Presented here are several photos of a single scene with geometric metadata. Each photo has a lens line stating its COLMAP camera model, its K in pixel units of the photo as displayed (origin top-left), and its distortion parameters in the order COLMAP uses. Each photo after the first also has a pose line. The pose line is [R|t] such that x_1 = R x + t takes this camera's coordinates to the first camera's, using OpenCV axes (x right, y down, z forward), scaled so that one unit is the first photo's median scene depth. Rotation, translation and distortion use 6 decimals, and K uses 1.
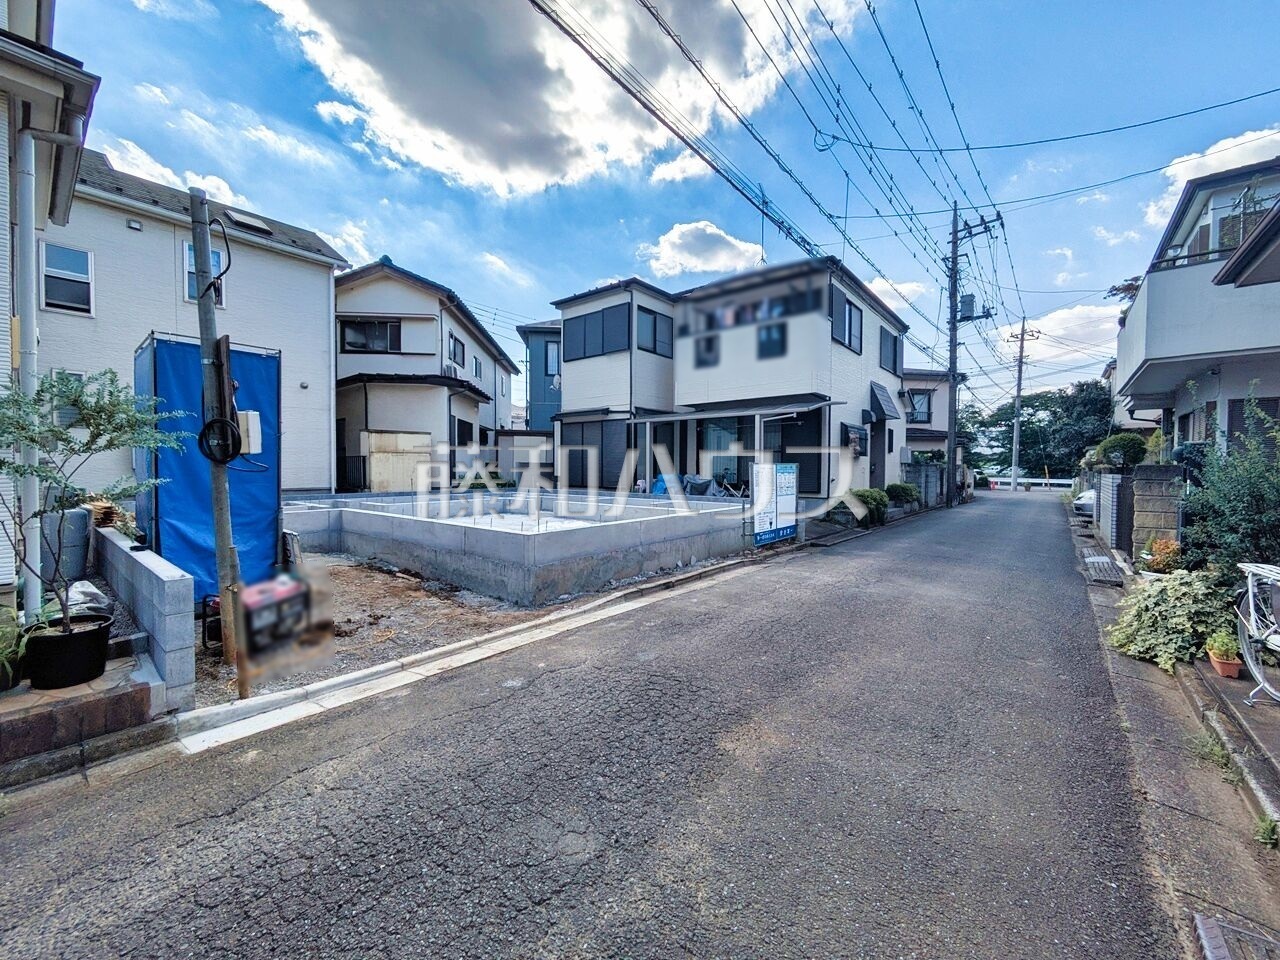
lens RADIAL K [[507.7, 0, 644.1], [0, 507.7, 479.2], [0, 0, 1]] dist [-0.002945, 0.001929]
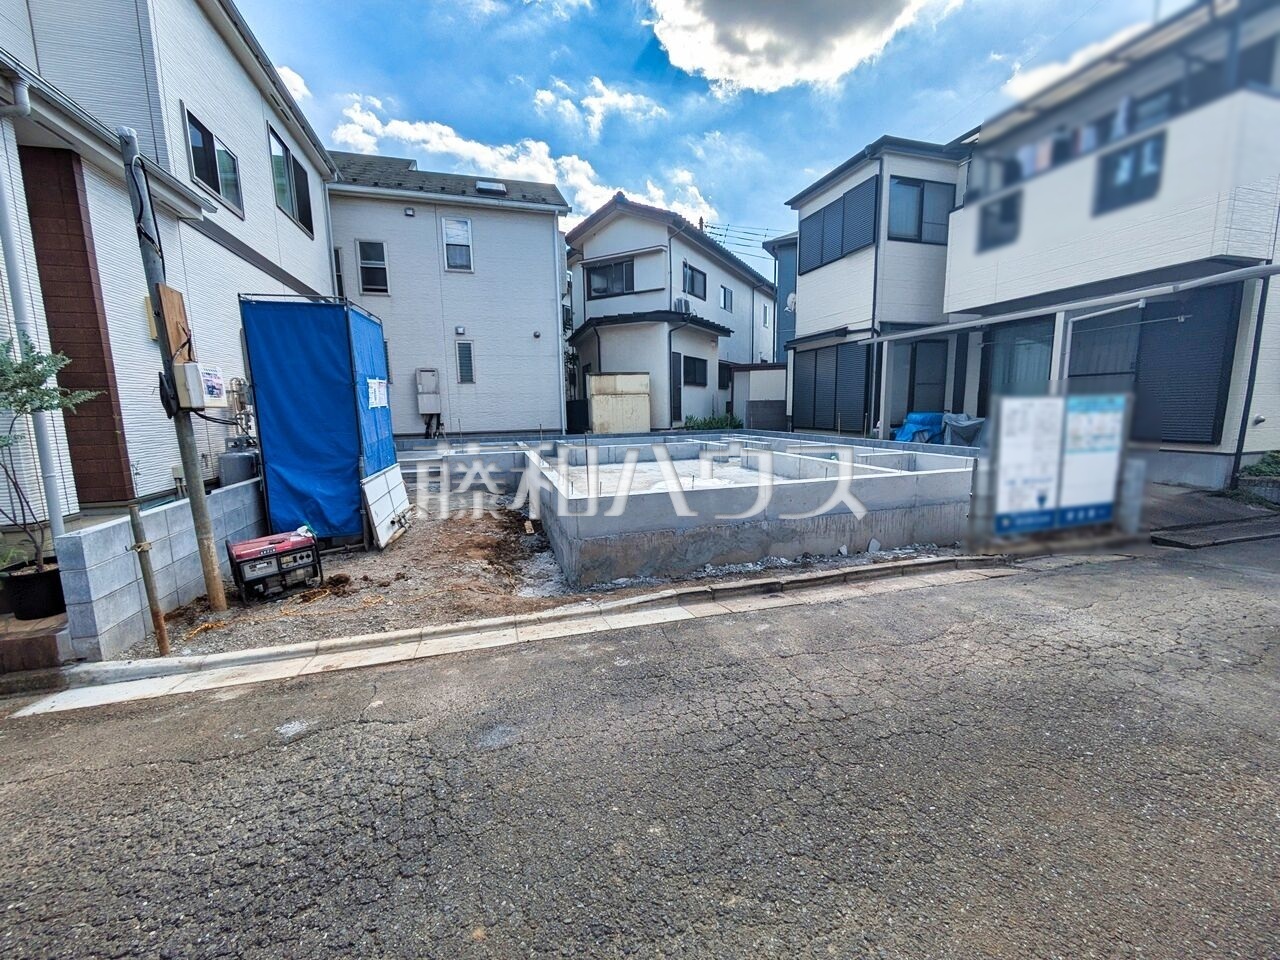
lens RADIAL K [[507.7, 0, 645.3], [0, 507.7, 477.9], [0, 0, 1]] dist [-0.002945, 0.001929]
pose [[0.830387, 0.060513, -0.553892, 0.126889], [0.007261, 0.992825, 0.119353, -0.006938], [0.557140, -0.103131, 0.823989, 0.174815]]
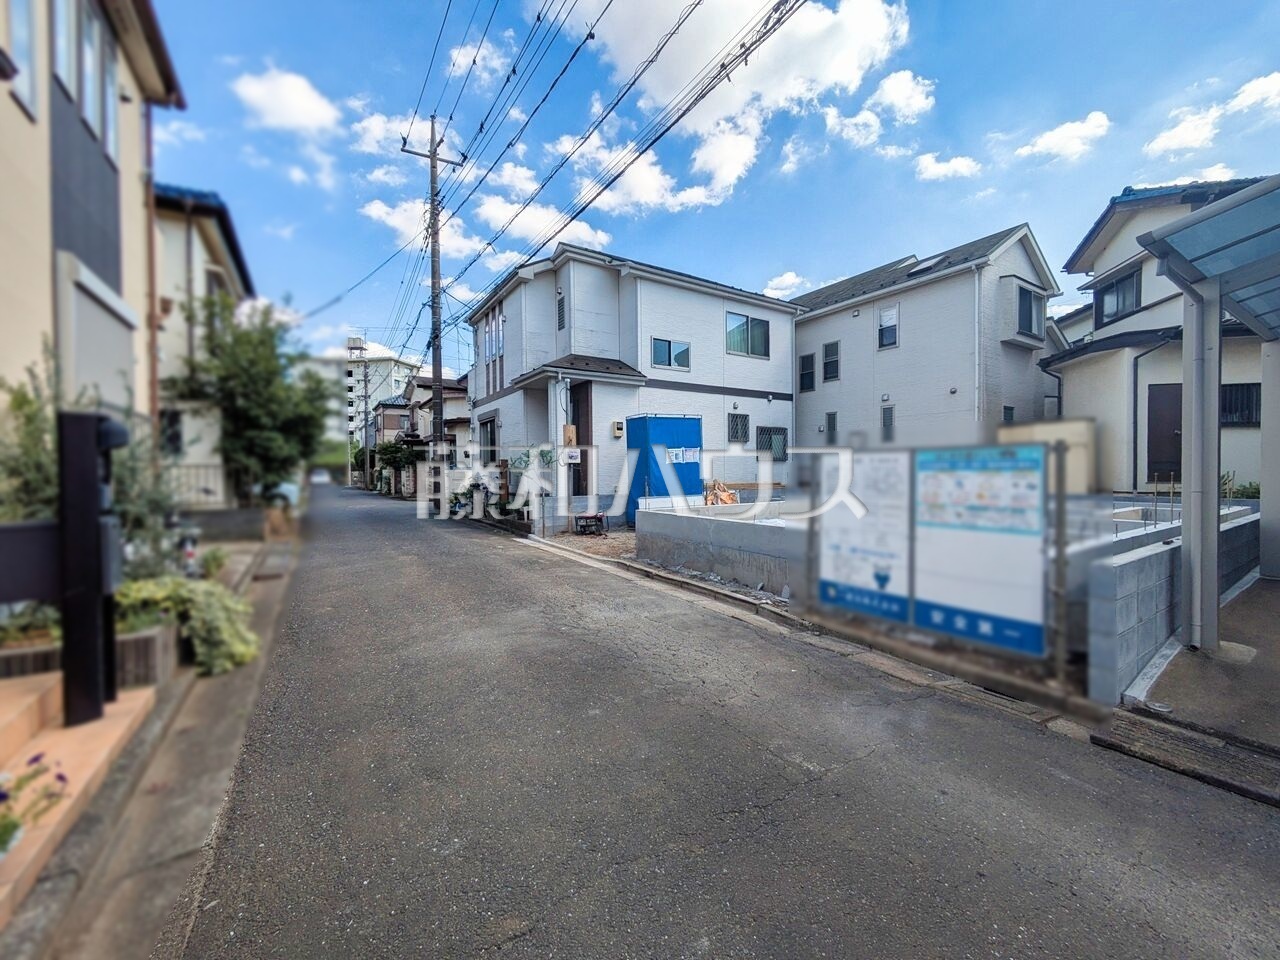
lens RADIAL K [[507.7, 0, 645.6], [0, 507.7, 480.7], [0, 0, 1]] dist [-0.002945, 0.001929]
pose [[-0.303950, 0.019081, -0.952497, 0.500069], [-0.013990, 0.999602, 0.024489, -0.007227], [0.952585, 0.020769, -0.303563, 0.615941]]
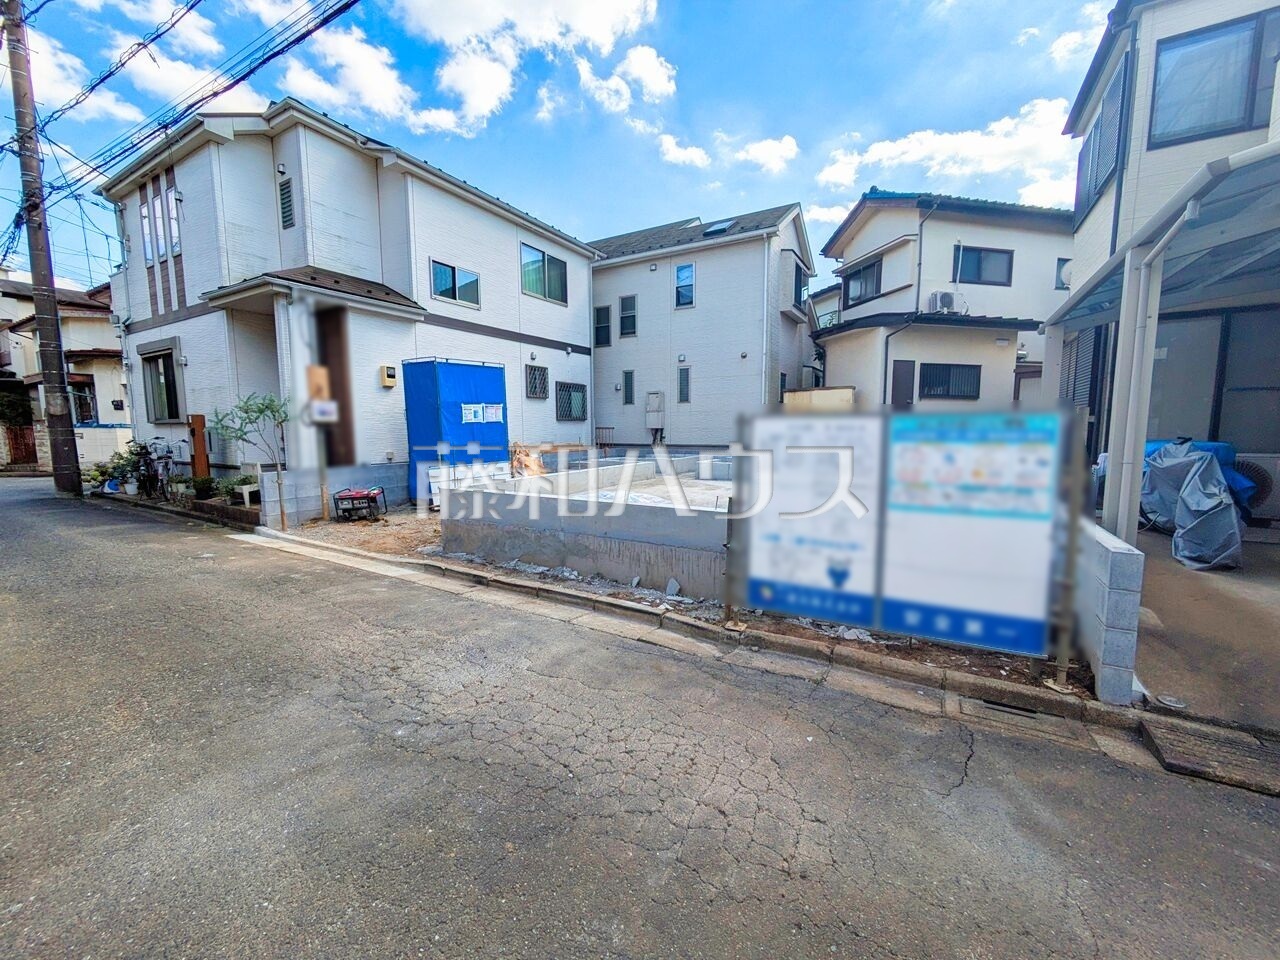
lens RADIAL K [[507.7, 0, 645.7], [0, 507.7, 478.1], [0, 0, 1]] dist [-0.002945, 0.001929]
pose [[0.154746, 0.096265, -0.983253, 0.390081], [-0.018830, 0.995348, 0.094485, -0.011161], [0.987775, 0.003893, 0.155839, 0.527937]]
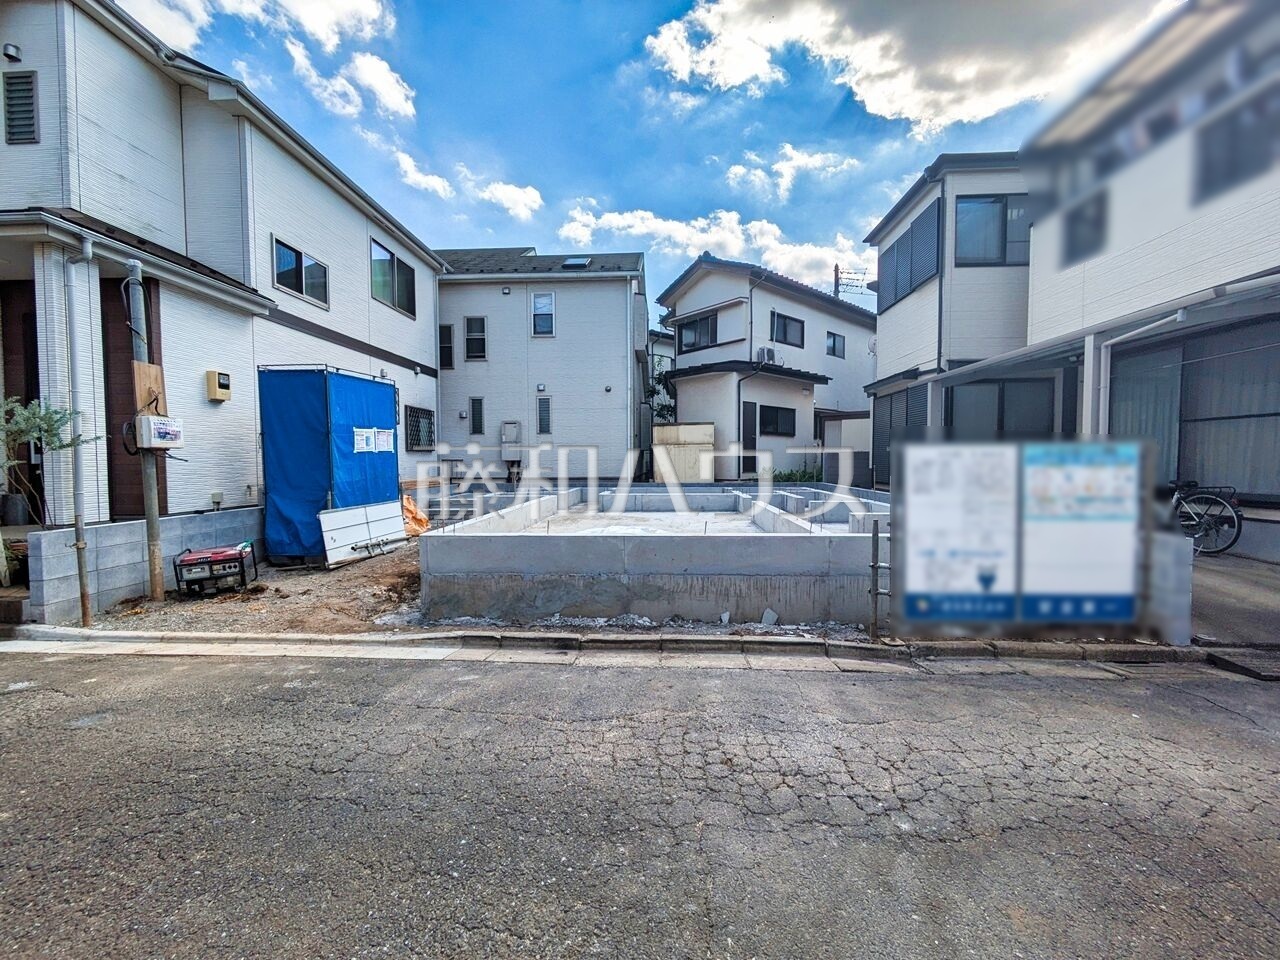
lens RADIAL K [[507.7, 0, 645.0], [0, 507.7, 477.3], [0, 0, 1]] dist [-0.002945, 0.001929]
pose [[0.591564, 0.022157, -0.805953, 0.281482], [-0.012851, 0.999754, 0.018052, -0.003382], [0.806155, -0.000321, 0.591704, 0.331834]]
